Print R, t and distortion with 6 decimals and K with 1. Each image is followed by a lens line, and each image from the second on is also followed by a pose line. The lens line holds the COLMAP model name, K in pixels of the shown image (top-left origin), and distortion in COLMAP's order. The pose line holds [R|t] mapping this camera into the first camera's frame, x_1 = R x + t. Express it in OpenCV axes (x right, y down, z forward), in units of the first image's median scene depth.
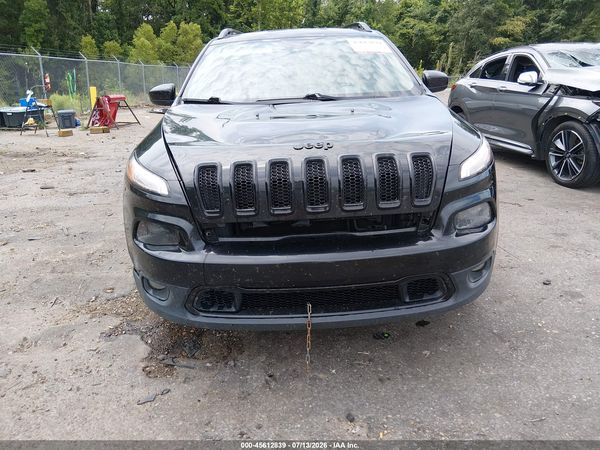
lens RADIAL K [[447.4, 0, 300.8], [0, 447.4, 238.6], [0, 0, 1]] dist [0.094279, -0.143322]
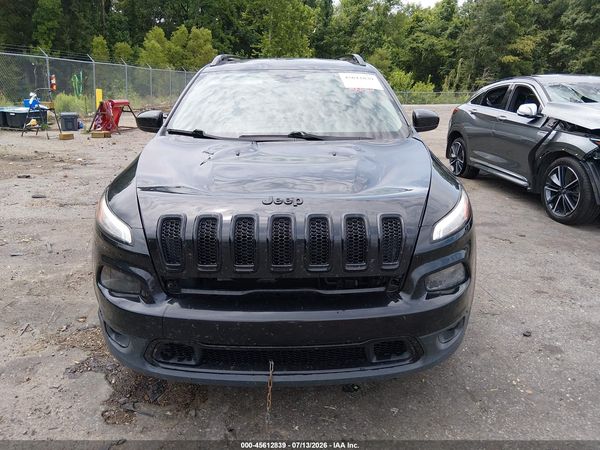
lens RADIAL K [[447.4, 0, 300.8], [0, 447.4, 238.6], [0, 0, 1]] dist [0.094279, -0.143322]
pose [[0.998760, 0.049661, -0.003439, 0.048829], [-0.049706, 0.998658, -0.014567, -0.073348], [0.002711, 0.014719, 0.999888, 0.015755]]
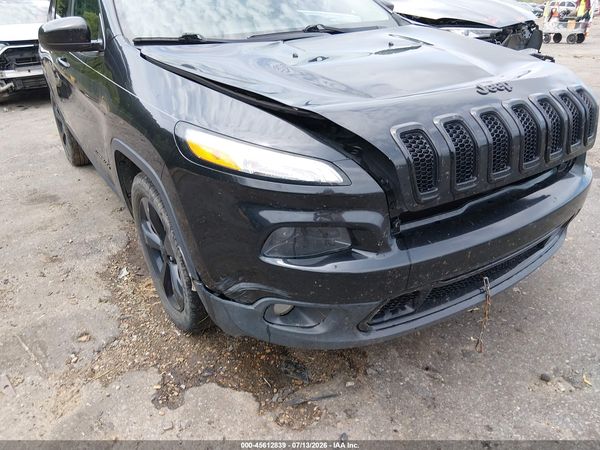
lens RADIAL K [[447.4, 0, 300.8], [0, 447.4, 238.6], [0, 0, 1]] dist [0.094279, -0.143322]
pose [[0.855016, -0.237871, 0.460831, -0.451014], [0.178505, 0.969294, 0.169133, -0.092210], [-0.486912, -0.062351, 0.871223, 0.280413]]
